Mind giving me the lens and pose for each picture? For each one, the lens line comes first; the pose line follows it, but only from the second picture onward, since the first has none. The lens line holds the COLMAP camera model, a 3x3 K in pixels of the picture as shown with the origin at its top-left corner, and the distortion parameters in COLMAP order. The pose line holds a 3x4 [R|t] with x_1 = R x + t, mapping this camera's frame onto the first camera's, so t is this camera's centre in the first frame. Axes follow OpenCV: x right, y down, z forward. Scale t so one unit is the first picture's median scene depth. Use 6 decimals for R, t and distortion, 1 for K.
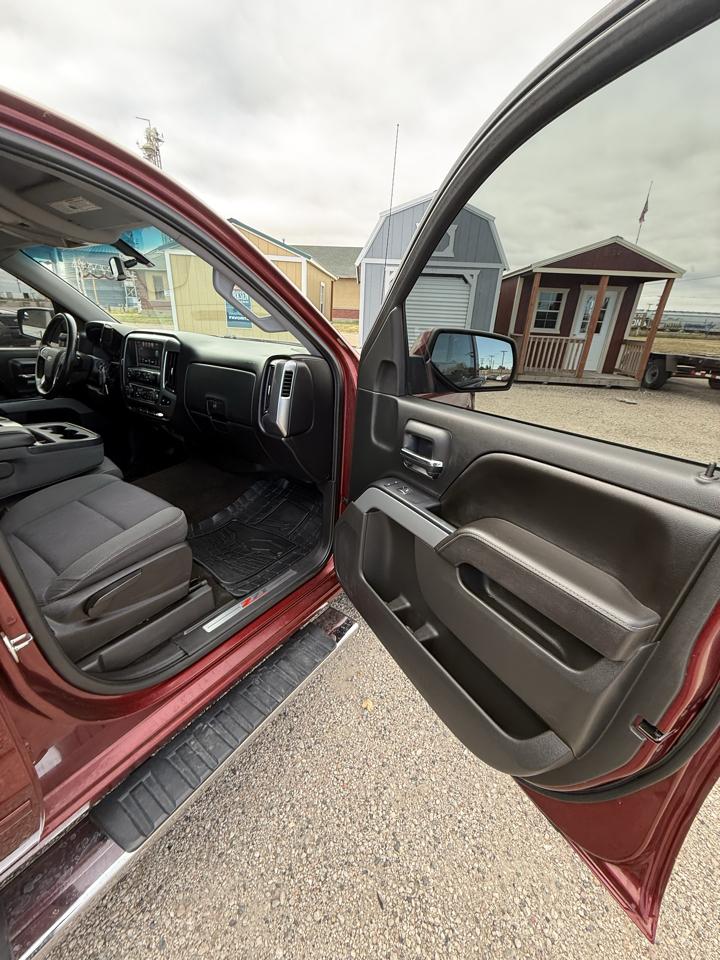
lens RADIAL K [[378.0, 0, 369.8], [0, 378.0, 478.7], [0, 0, 1]] dist [-0.000985, -0.000001]
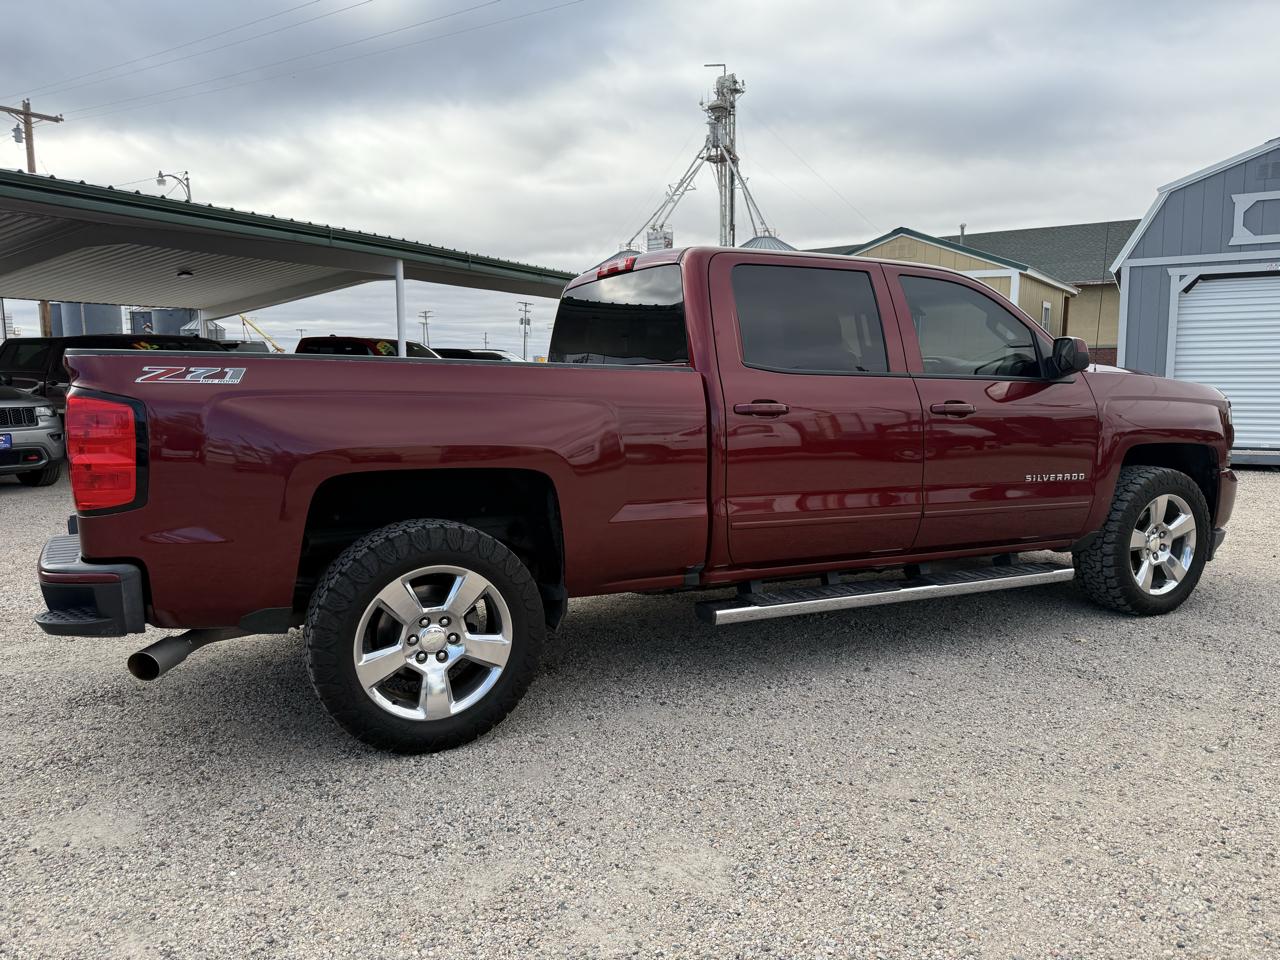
lens RADIAL K [[914.2, 0, 640.0], [0, 914.2, 480.0], [0, 0, 1]] dist [0.004531, 0.000995]
pose [[0.865095, 0.010733, -0.501493, 0.031422], [-0.155514, 0.956247, -0.247803, 0.140047], [0.476892, 0.292362, 0.828914, -0.289203]]
